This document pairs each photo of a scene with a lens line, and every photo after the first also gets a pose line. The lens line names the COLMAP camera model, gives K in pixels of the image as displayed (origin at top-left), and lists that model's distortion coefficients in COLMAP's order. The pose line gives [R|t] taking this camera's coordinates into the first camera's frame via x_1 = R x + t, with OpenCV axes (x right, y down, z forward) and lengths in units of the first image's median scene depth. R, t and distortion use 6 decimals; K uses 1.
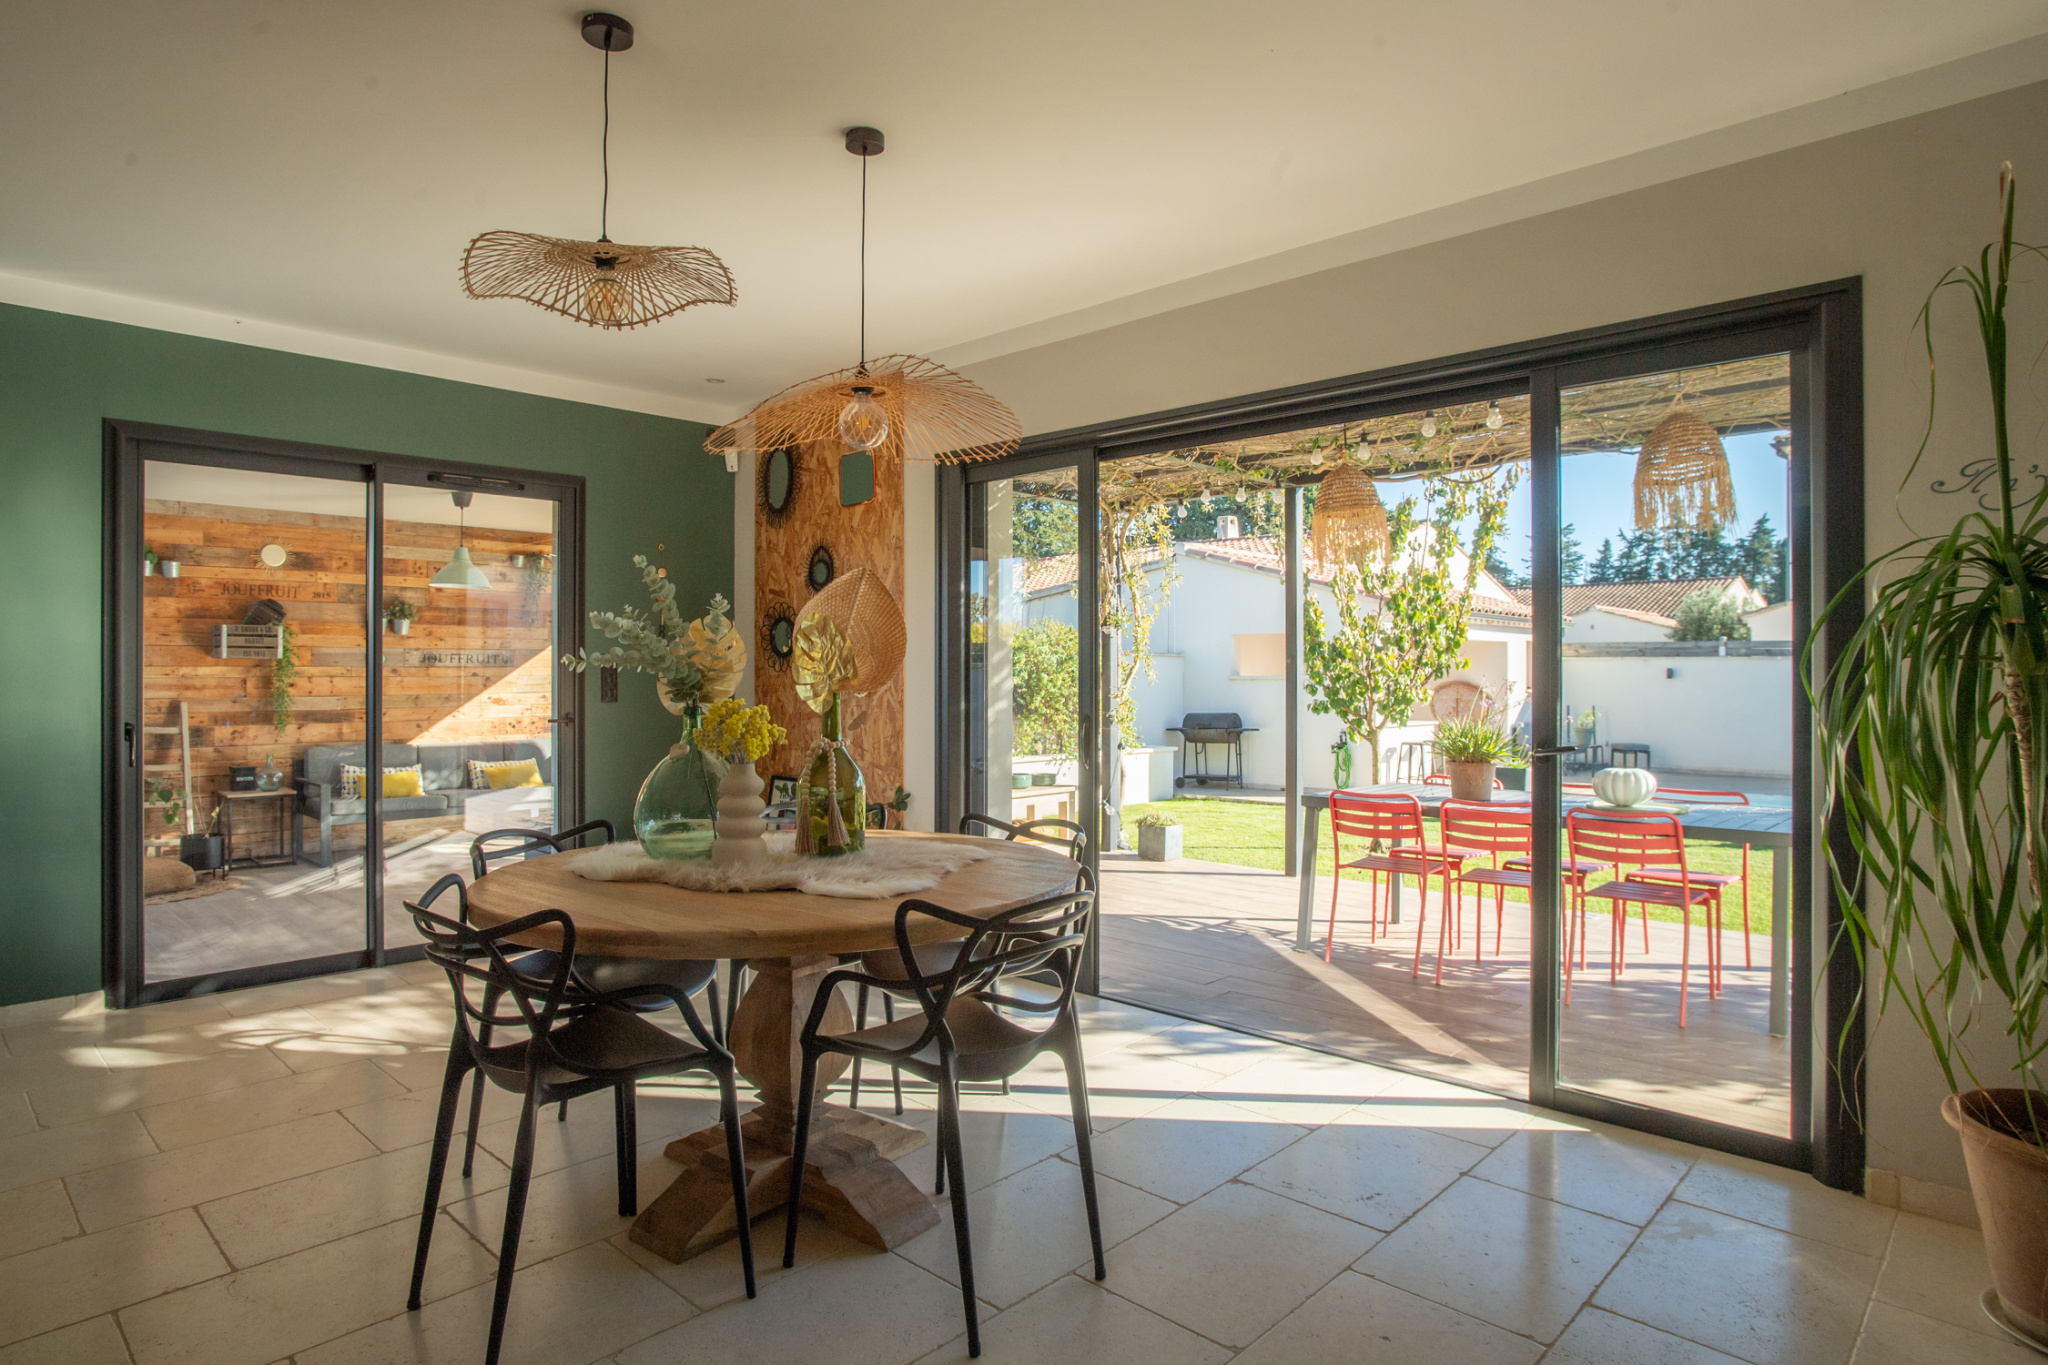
lens RADIAL K [[1152.6, 0, 1065.9], [0, 1152.6, 651.4], [0, 0, 1]] dist [-0.054311, 0.018789]
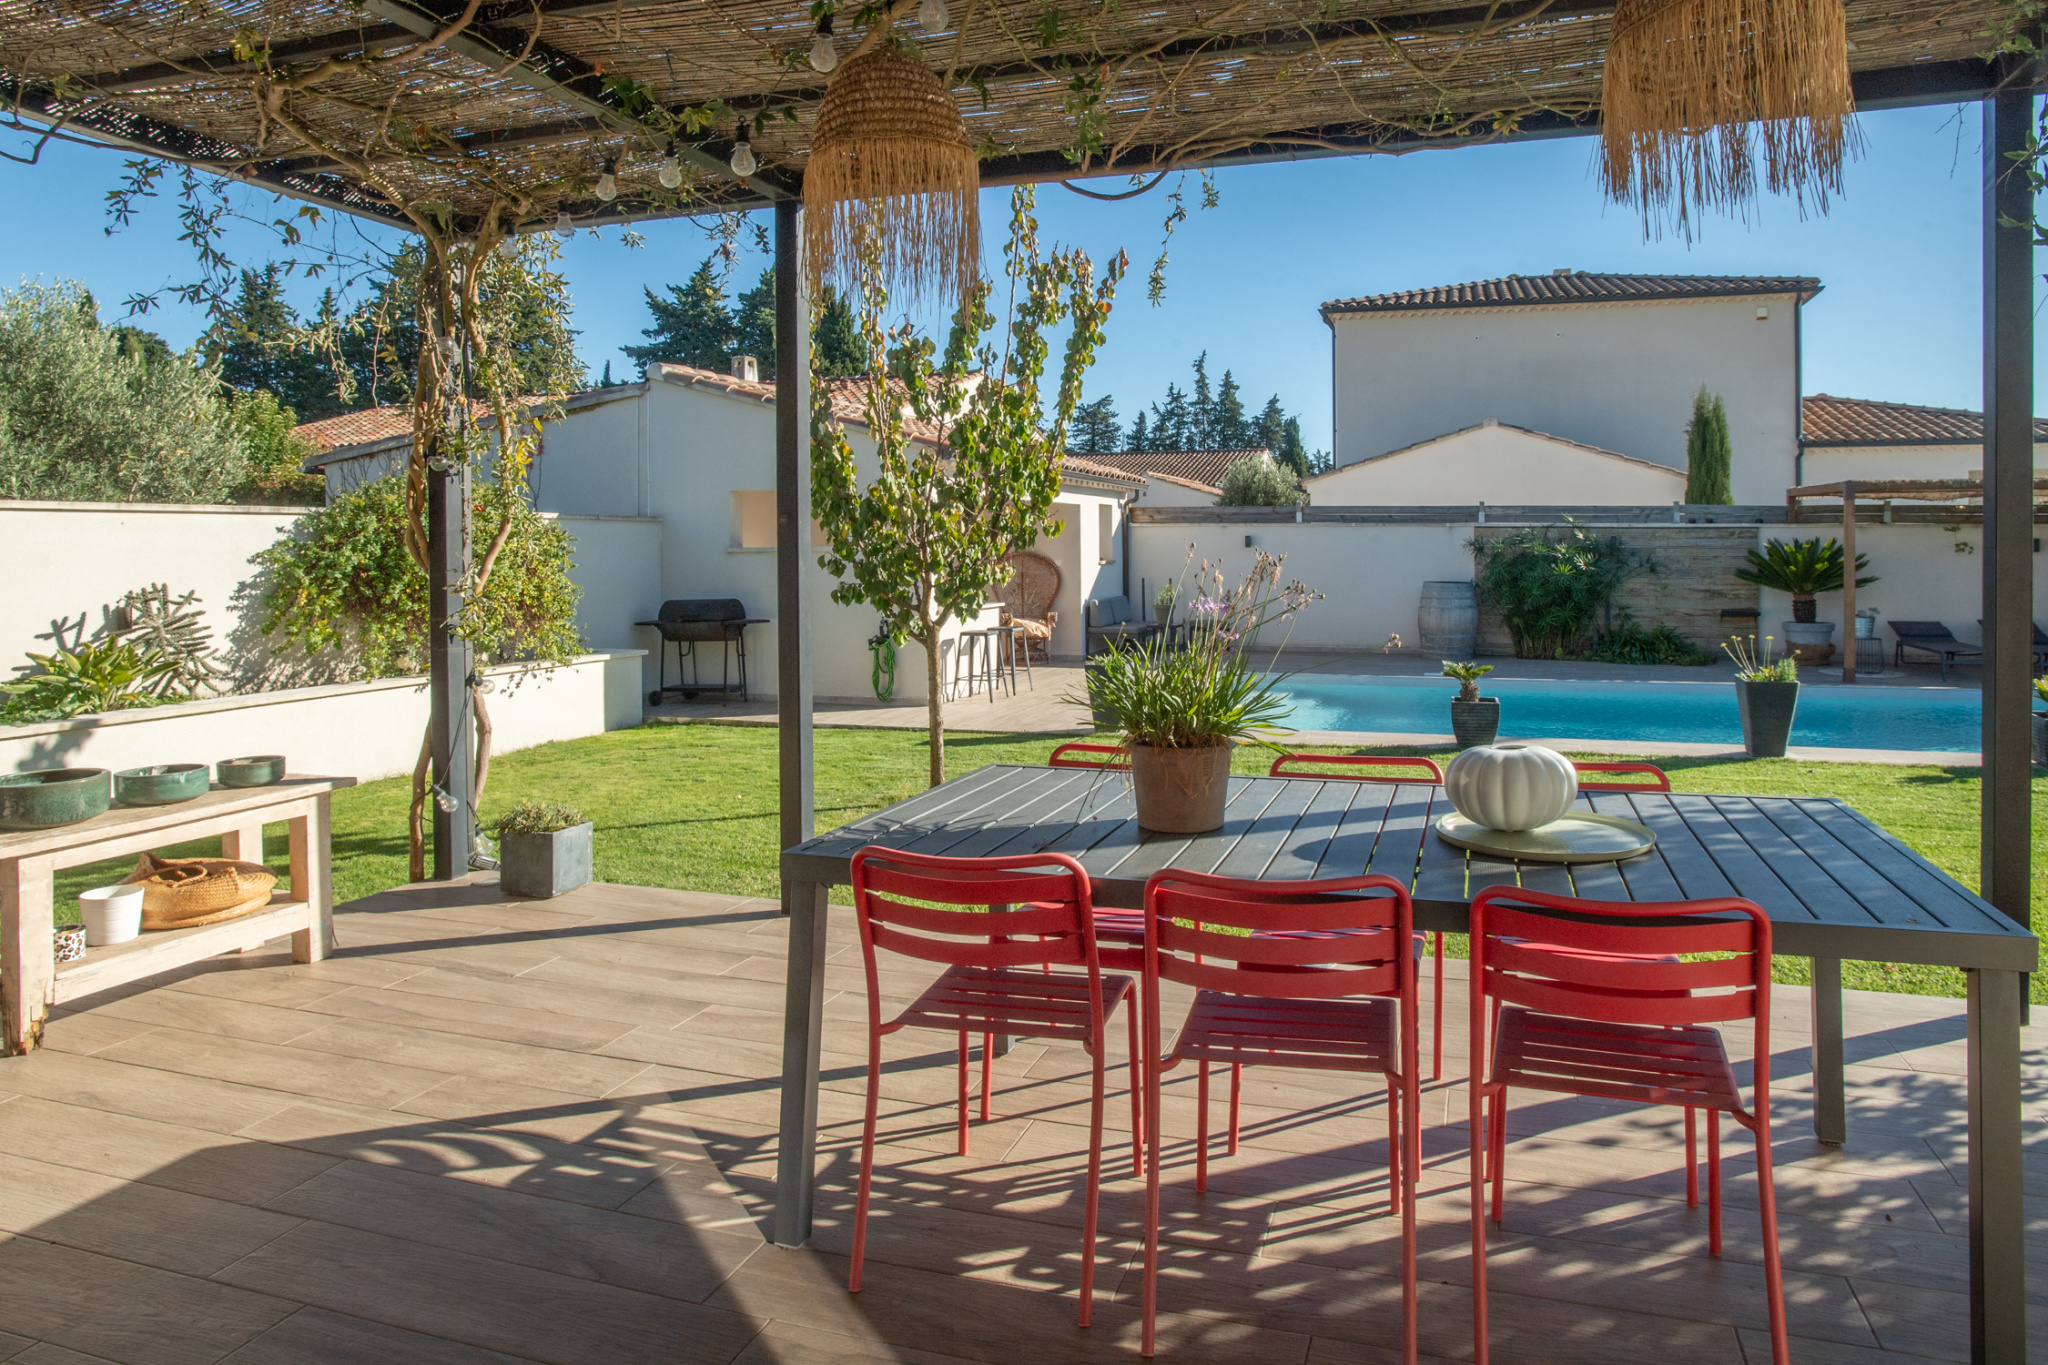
lens RADIAL K [[1152.6, 0, 1195.7], [0, 1152.6, 541.6], [0, 0, 1]] dist [-0.054311, 0.018789]
pose [[0.875726, -0.008801, 0.482728, 0.100385], [0.001041, 0.999866, 0.016342, 0.009915], [-0.482807, -0.013808, 0.875618, 0.420722]]
